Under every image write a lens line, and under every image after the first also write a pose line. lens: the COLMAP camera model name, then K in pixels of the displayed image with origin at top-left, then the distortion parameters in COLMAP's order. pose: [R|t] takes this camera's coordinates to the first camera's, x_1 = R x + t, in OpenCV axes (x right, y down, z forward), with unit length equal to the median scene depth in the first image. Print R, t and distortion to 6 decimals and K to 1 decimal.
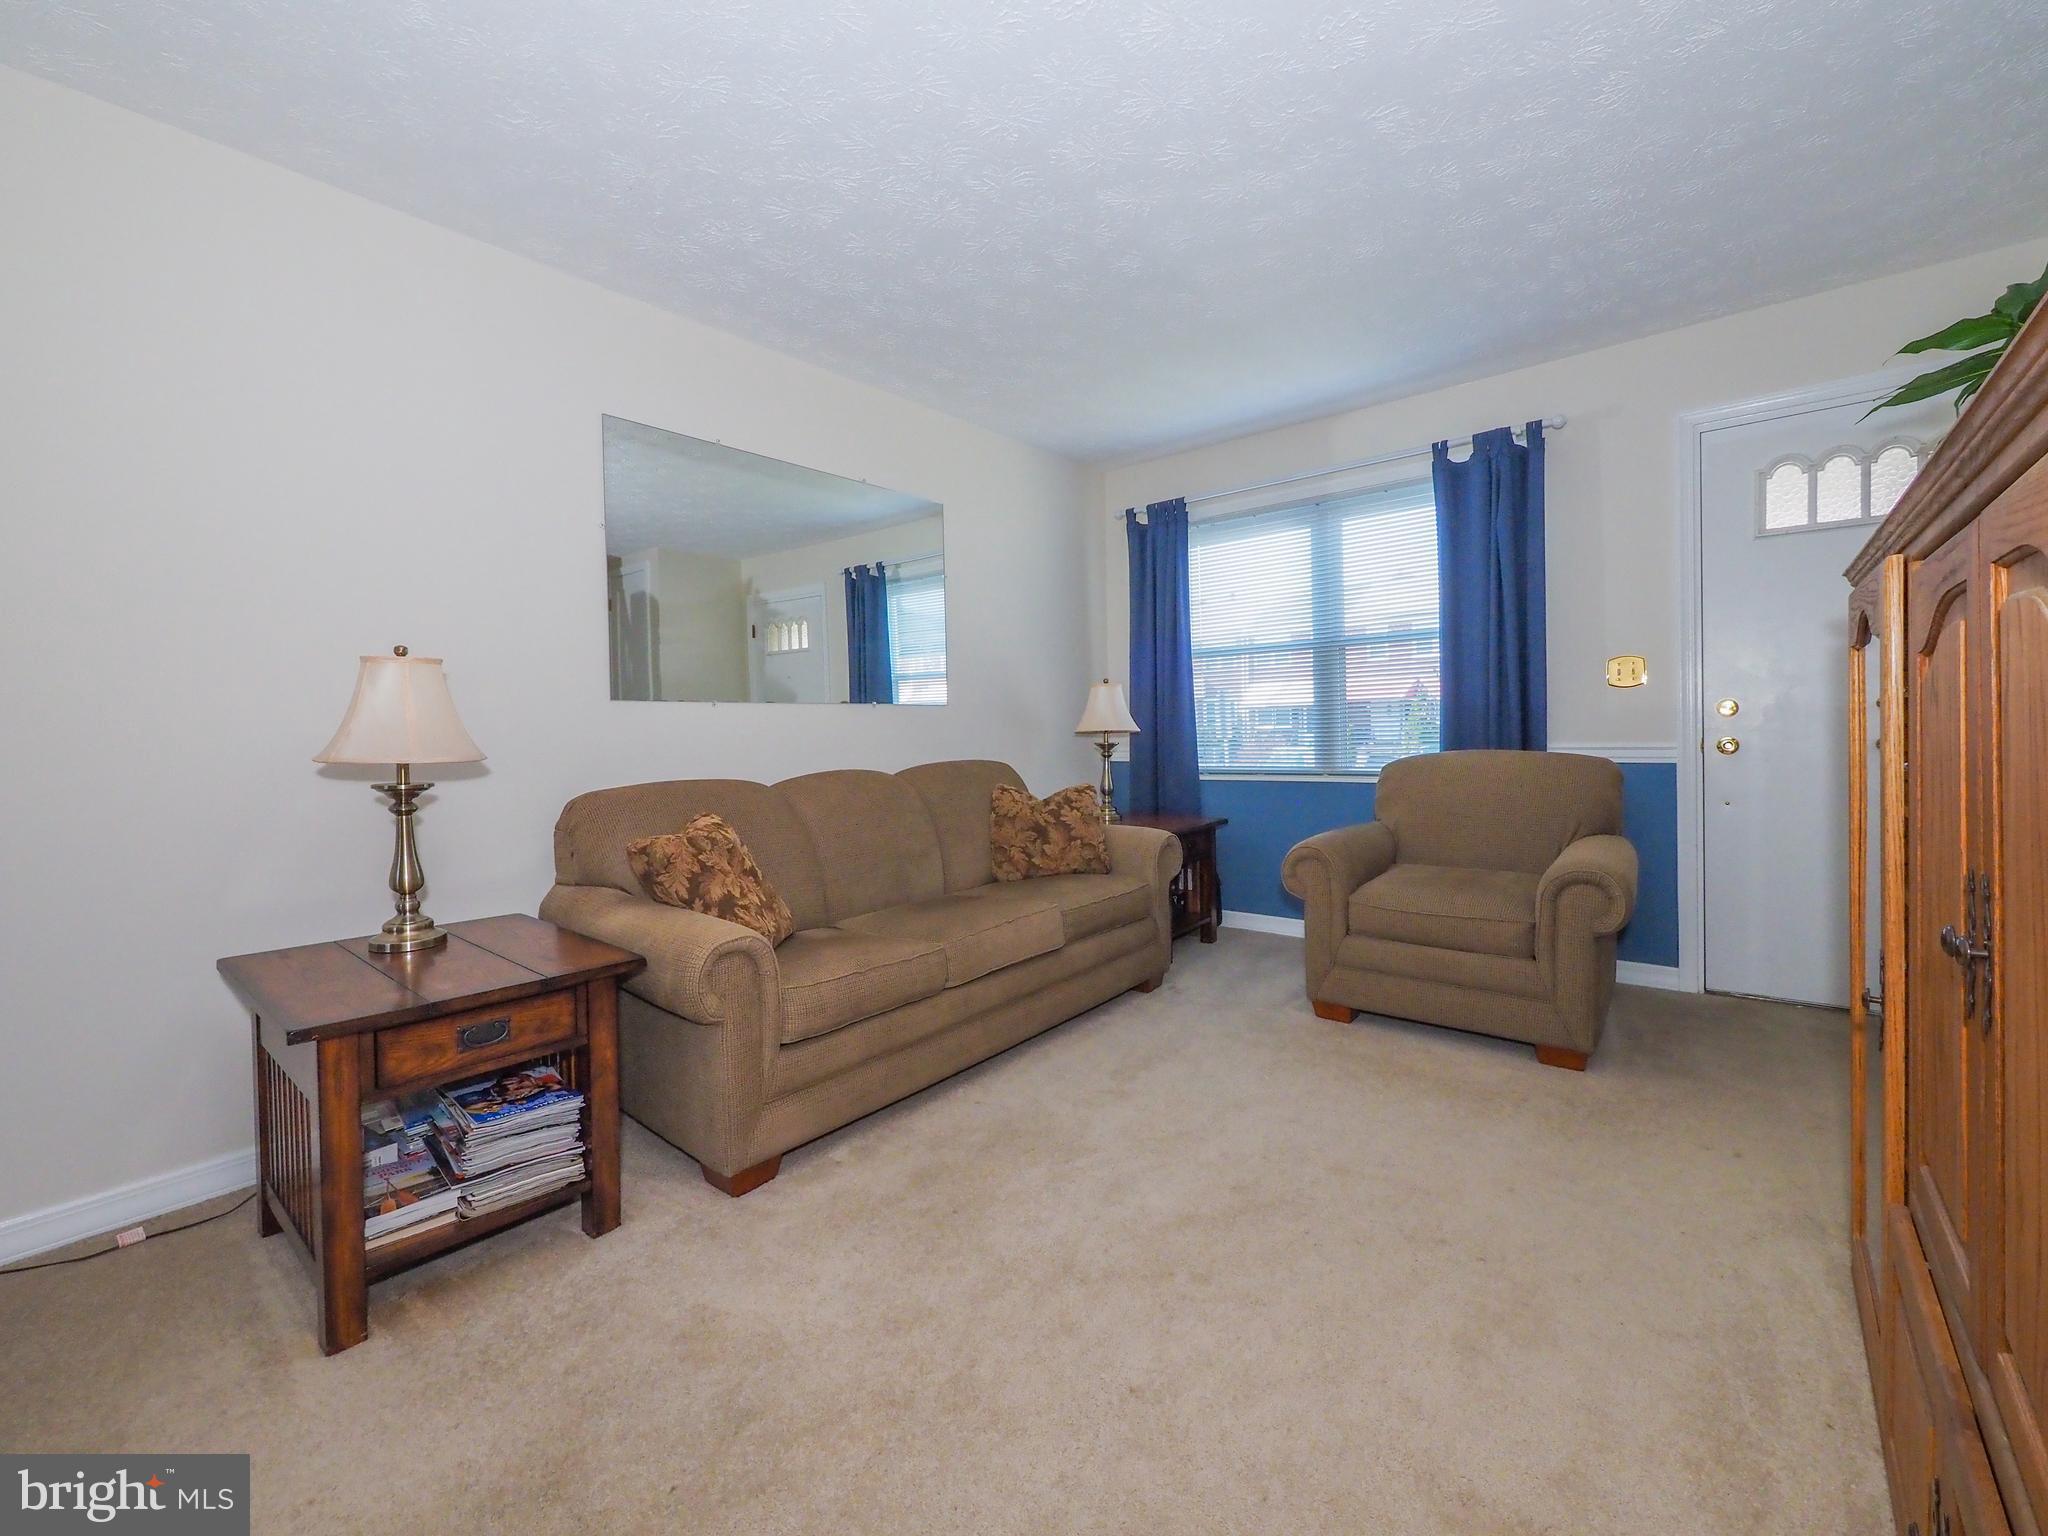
lens RADIAL K [[849.2, 0, 1065.1], [0, 849.2, 734.2], [0, 0, 1]] dist [0.000648, 0.000007]
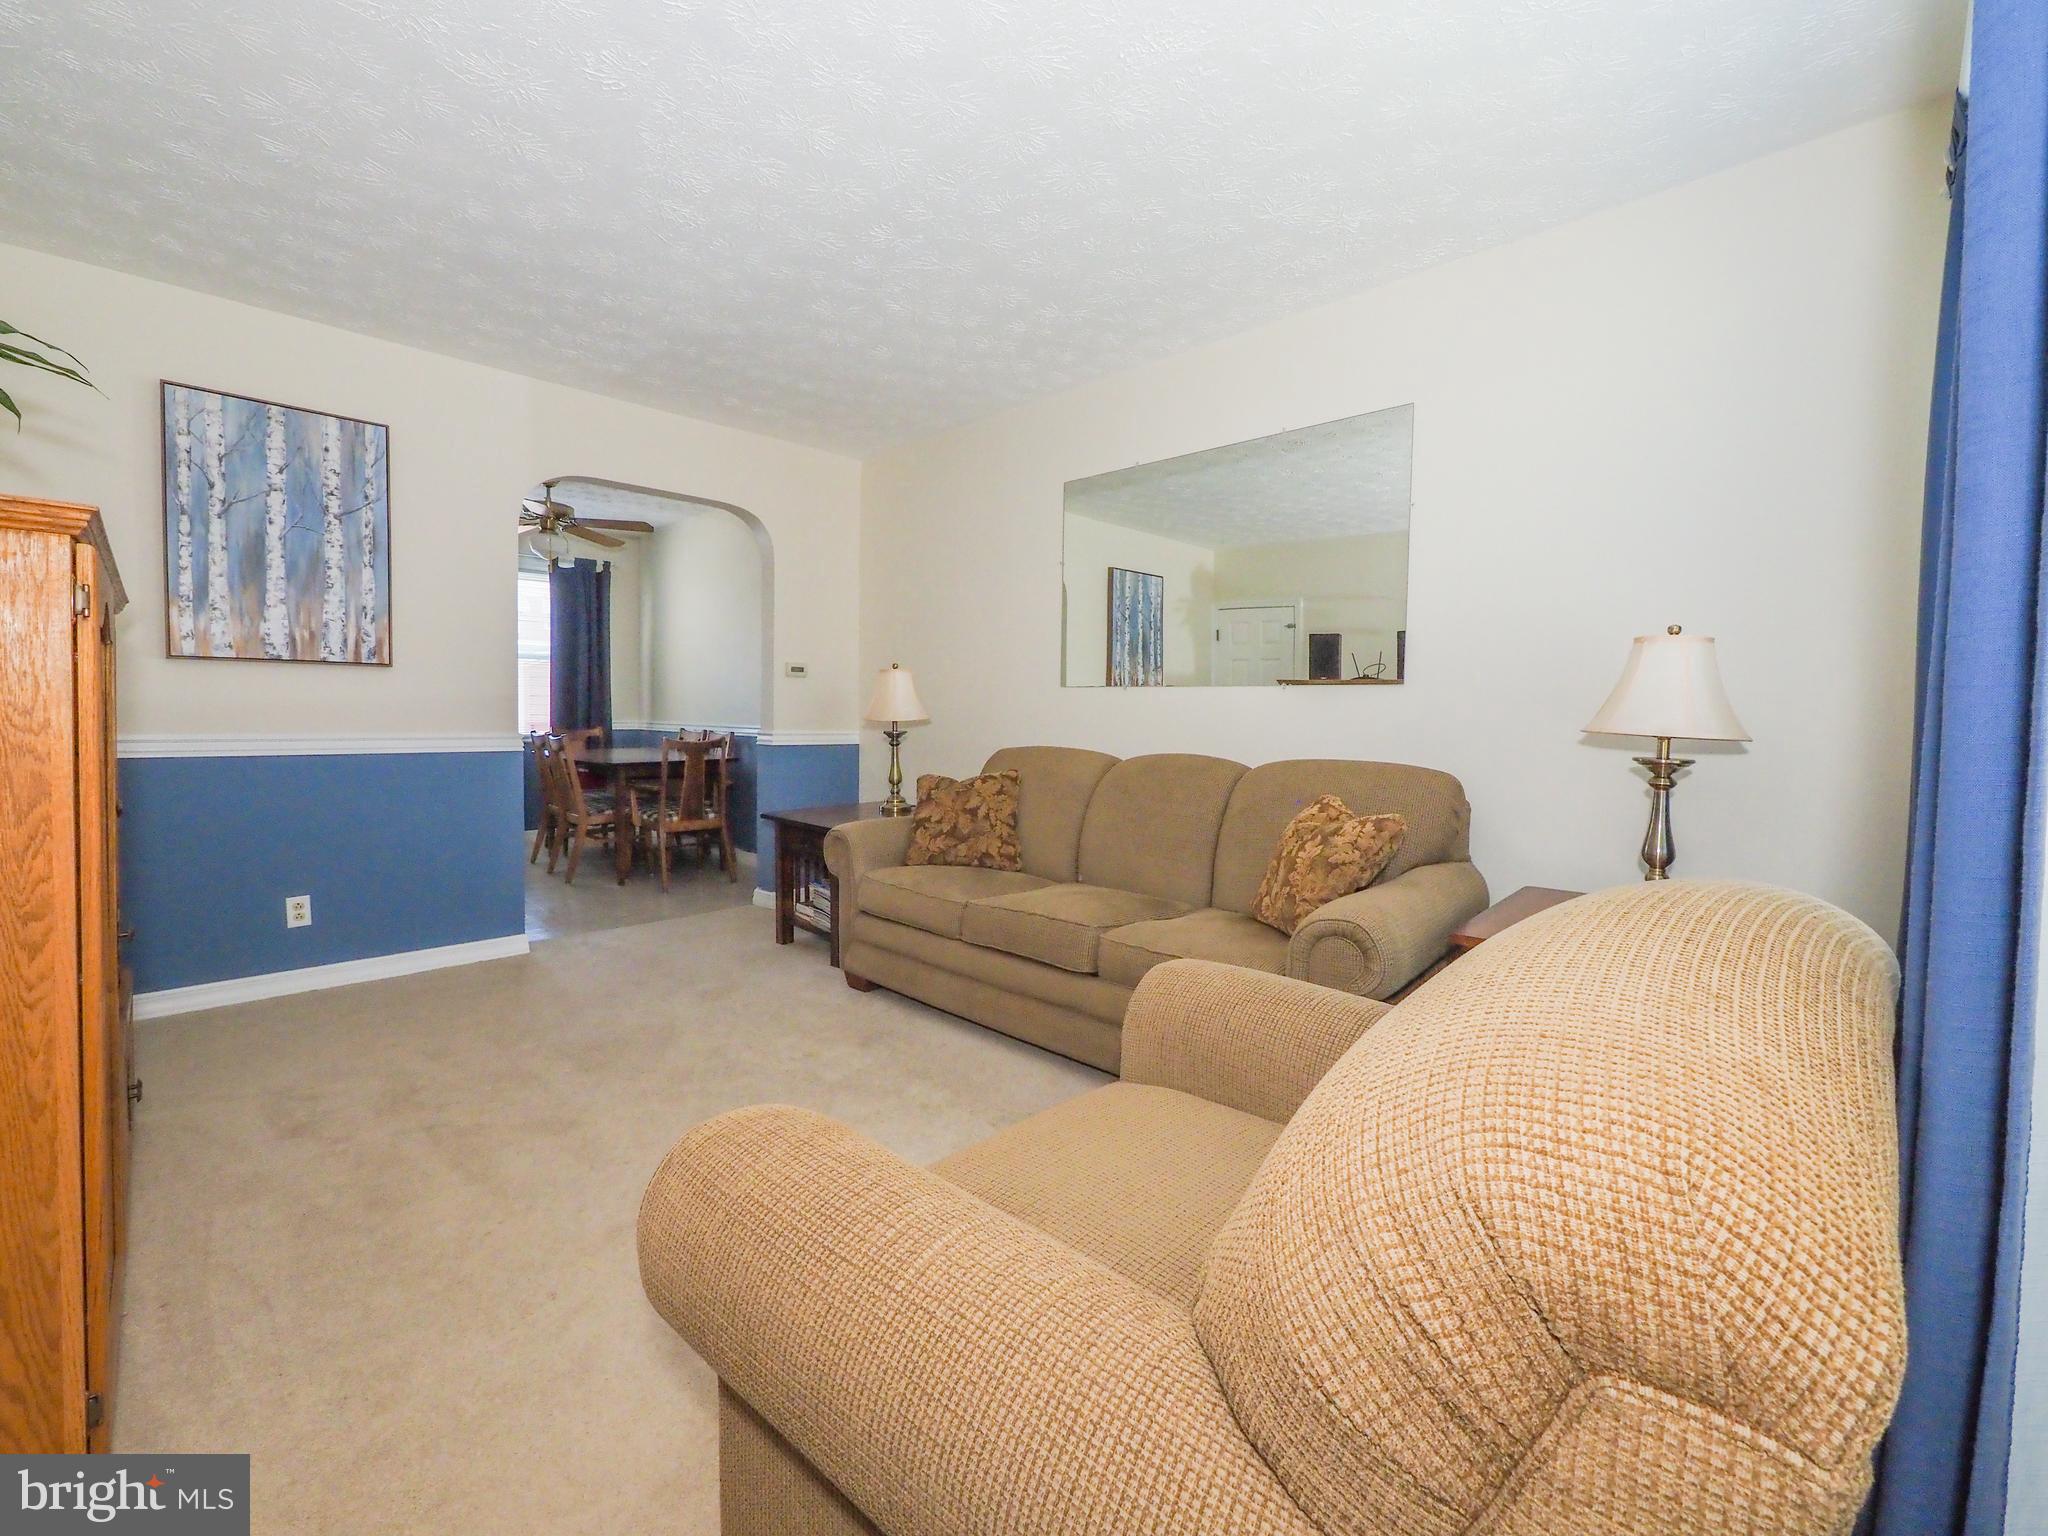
lens RADIAL K [[849.2, 0, 1030.0], [0, 849.2, 773.3], [0, 0, 1]] dist [0.000648, 0.000007]
pose [[-0.118176, 0.100569, -0.987887, 0.319615], [-0.017168, 0.994502, 0.103296, -0.014918], [0.992844, 0.029167, -0.115800, 0.402979]]
